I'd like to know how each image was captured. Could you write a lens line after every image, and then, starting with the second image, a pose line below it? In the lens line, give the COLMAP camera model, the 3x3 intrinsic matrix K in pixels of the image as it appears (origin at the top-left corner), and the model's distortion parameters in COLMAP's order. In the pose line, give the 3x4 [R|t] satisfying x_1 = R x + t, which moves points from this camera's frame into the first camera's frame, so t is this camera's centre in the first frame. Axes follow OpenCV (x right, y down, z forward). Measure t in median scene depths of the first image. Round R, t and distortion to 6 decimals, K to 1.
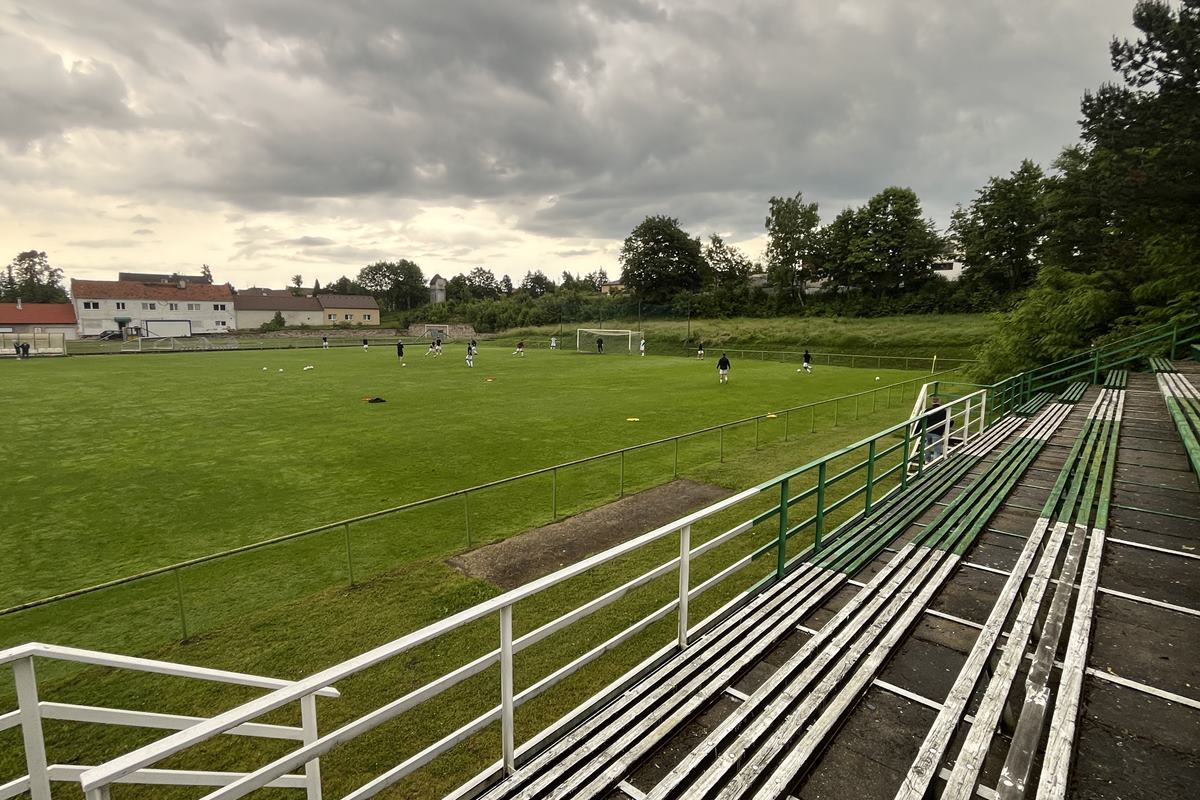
lens RADIAL K [[576.7, 0, 598.2], [0, 576.7, 397.4], [0, 0, 1]] dist [-0.003778, -0.001012]
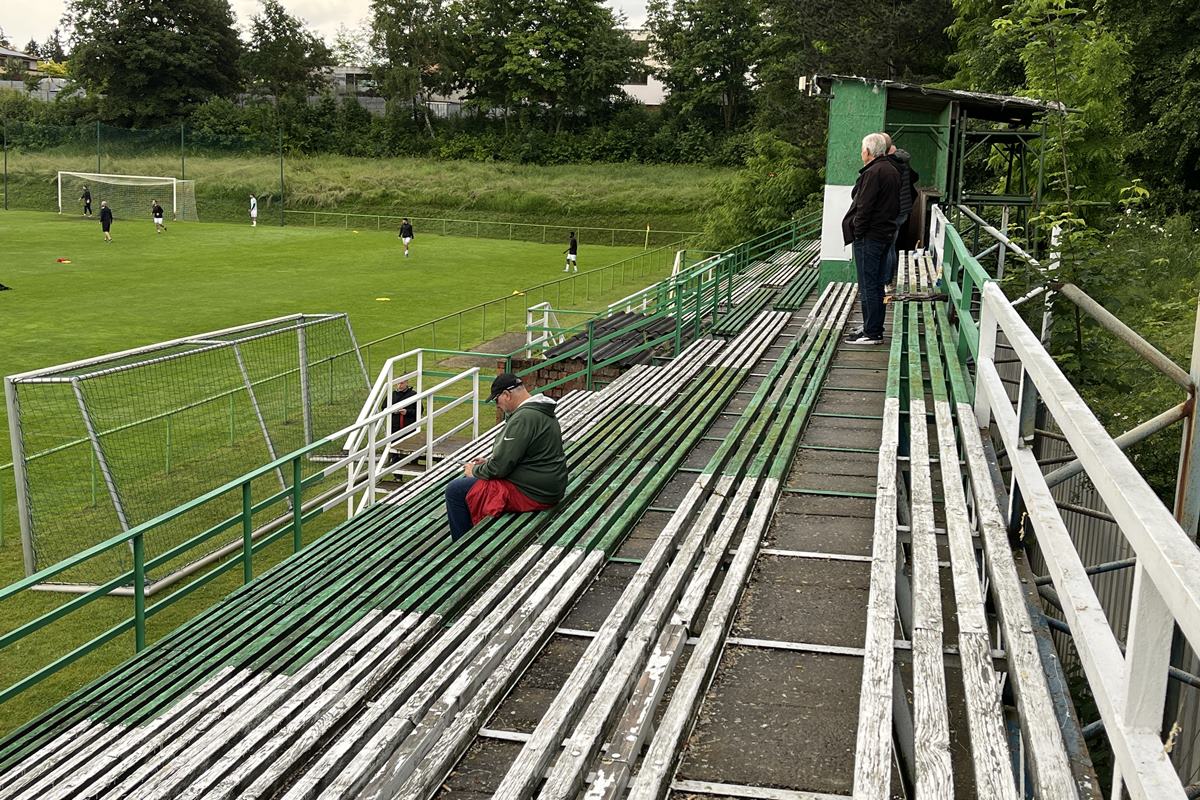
lens RADIAL K [[1348.8, 0, 602.7], [0, 1348.8, 402.7], [0, 0, 1]] dist [0.013868, 0.000000]
pose [[0.861850, -0.060923, 0.503492, -0.255335], [0.030325, 0.997173, 0.068751, 0.023819], [-0.506257, -0.043985, 0.861260, -0.346474]]
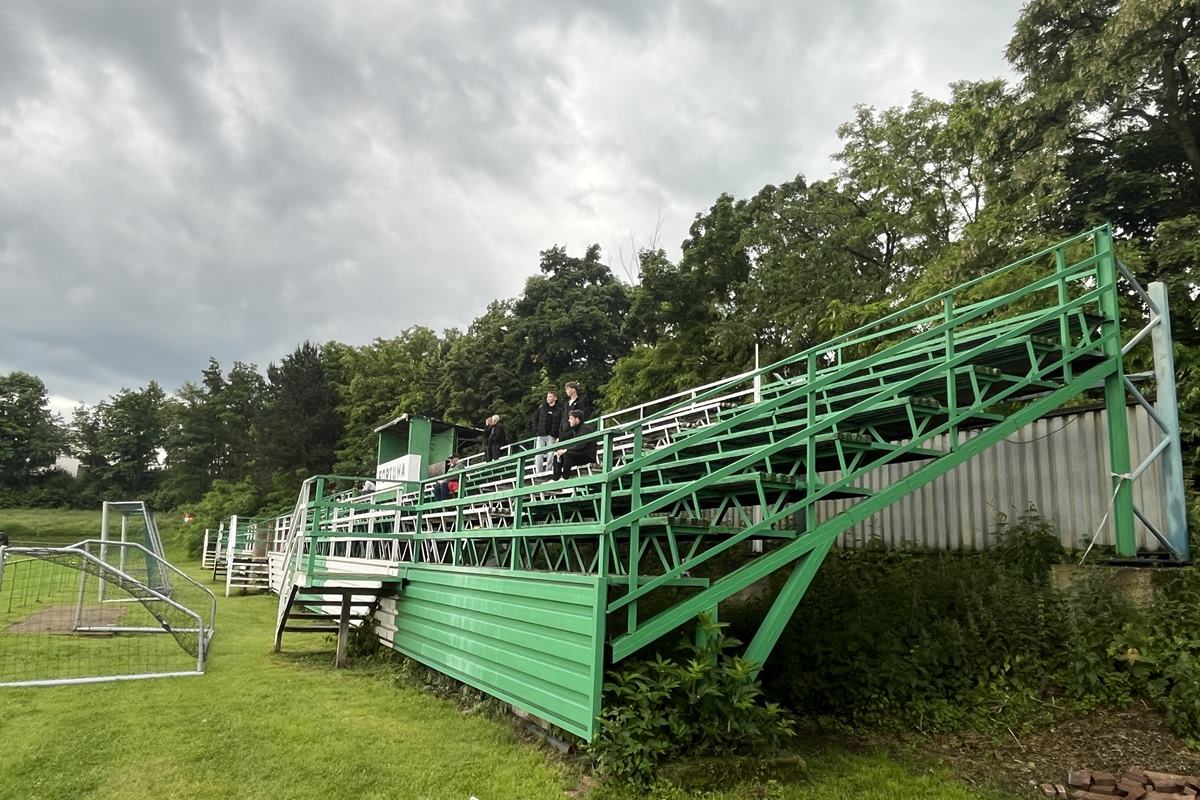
lens RADIAL K [[830.5, 0, 601.1], [0, 830.5, 397.2], [0, 0, 1]] dist [0.005395, 0.001667]
pose [[0.347722, 0.191851, 0.917760, -0.471727], [0.086237, 0.968148, -0.235058, 0.089536], [-0.933623, 0.160879, 0.320102, -0.370892]]
